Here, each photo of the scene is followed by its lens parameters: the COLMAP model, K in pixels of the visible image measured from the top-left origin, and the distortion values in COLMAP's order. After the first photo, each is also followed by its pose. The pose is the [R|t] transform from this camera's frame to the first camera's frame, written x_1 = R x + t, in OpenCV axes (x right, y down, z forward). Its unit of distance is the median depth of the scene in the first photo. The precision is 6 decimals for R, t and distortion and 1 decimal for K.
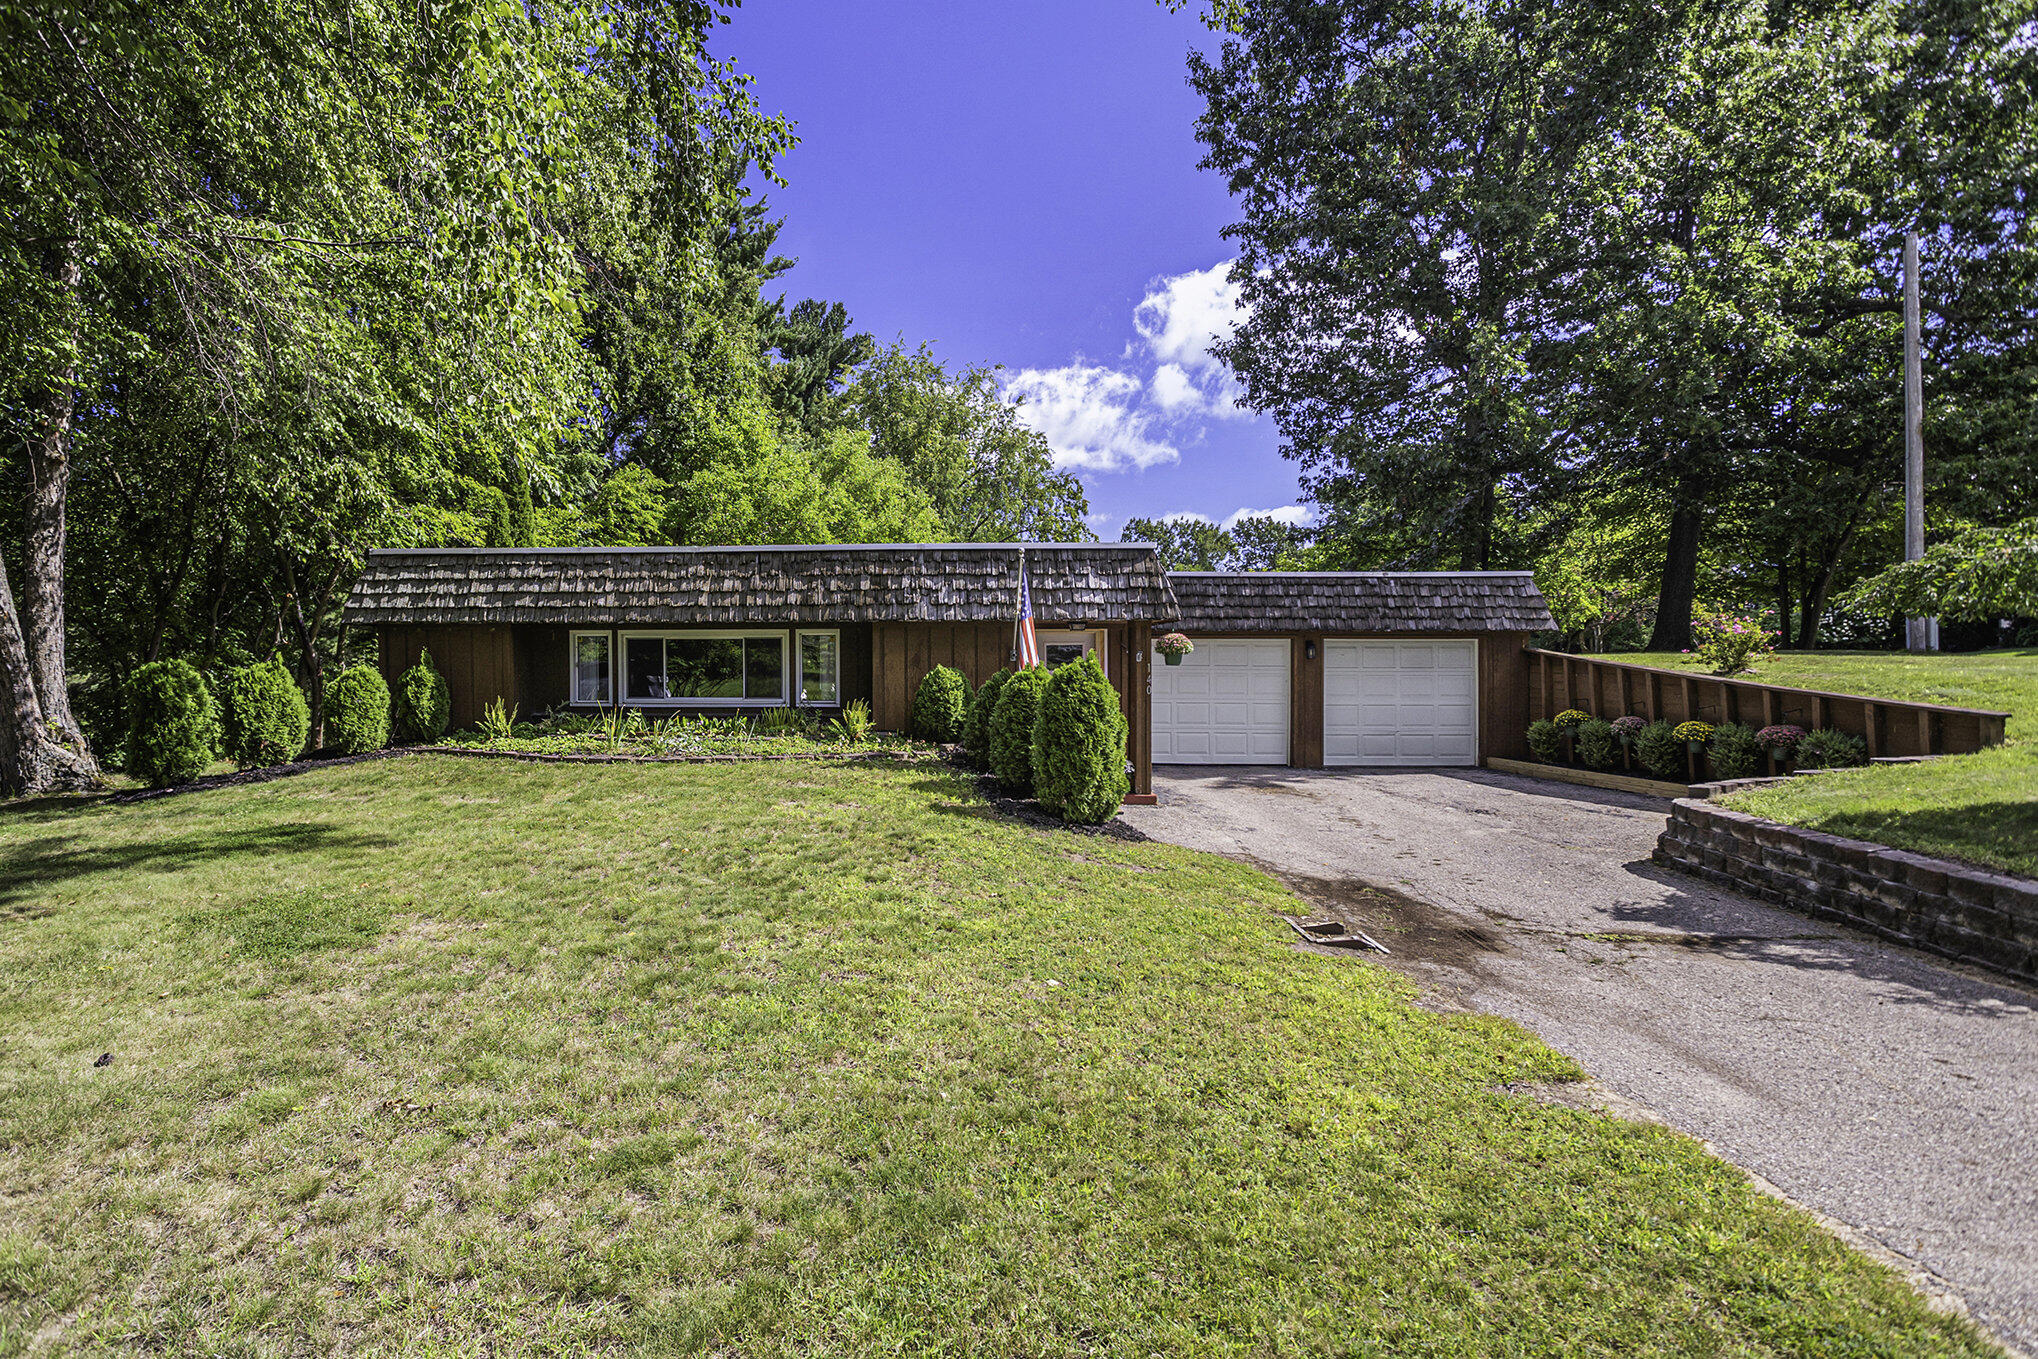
lens RADIAL K [[1125.5, 0, 1017.6], [0, 1125.5, 728.3], [0, 0, 1]] dist [-0.103549, 0.027948]
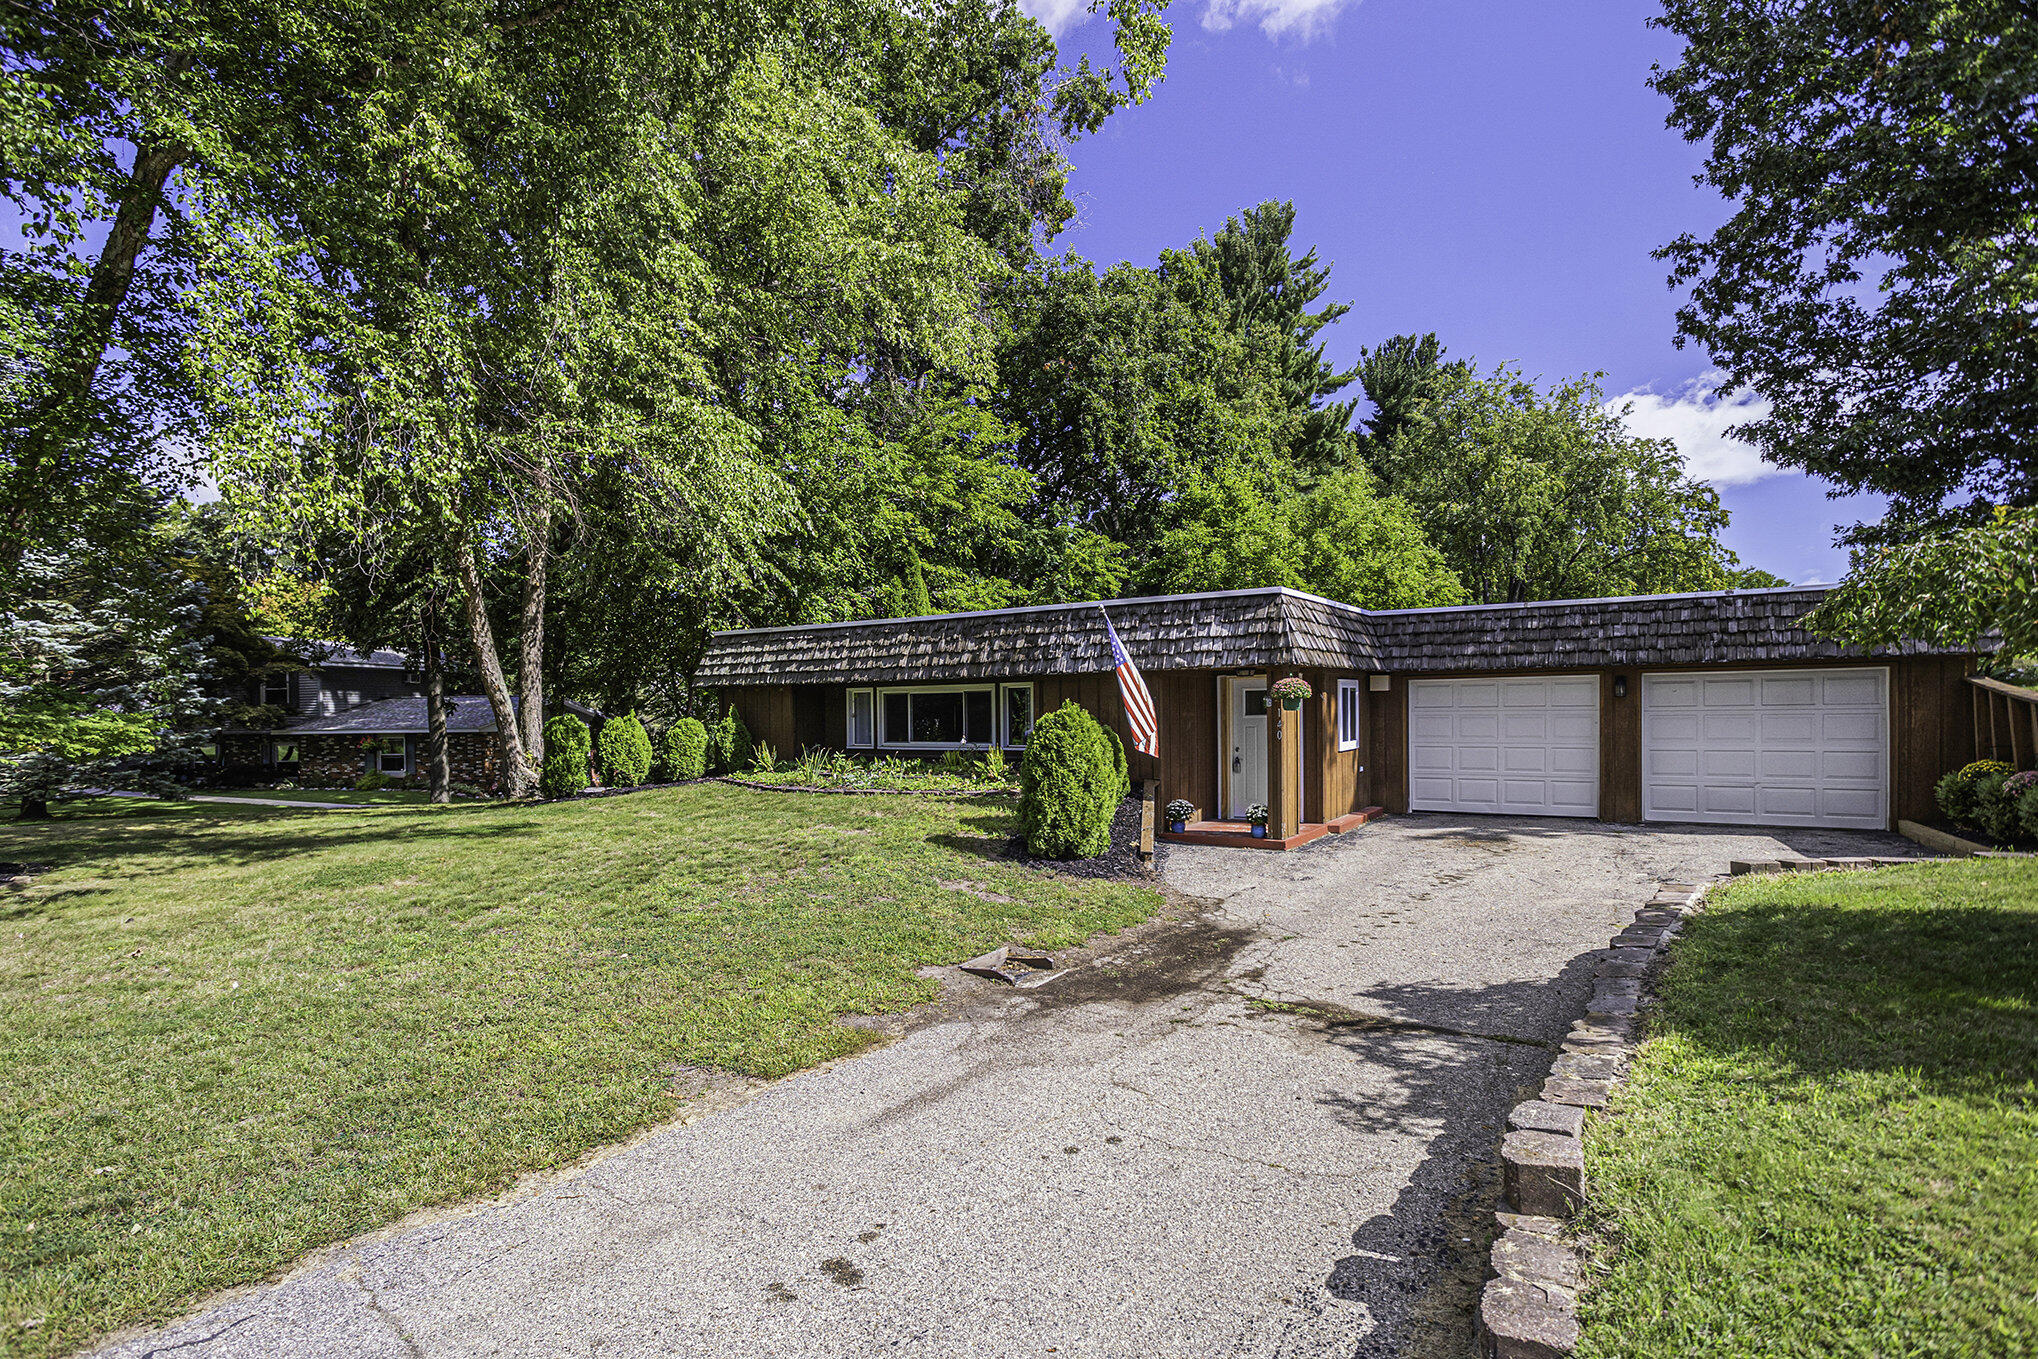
lens RADIAL K [[1125.5, 0, 1017.6], [0, 1125.5, 728.3], [0, 0, 1]] dist [-0.103549, 0.027948]
pose [[0.823865, -0.004308, -0.566770, 0.513665], [-0.016338, 0.999375, -0.031345, -0.005768], [0.566551, 0.035084, 0.823279, 0.058721]]
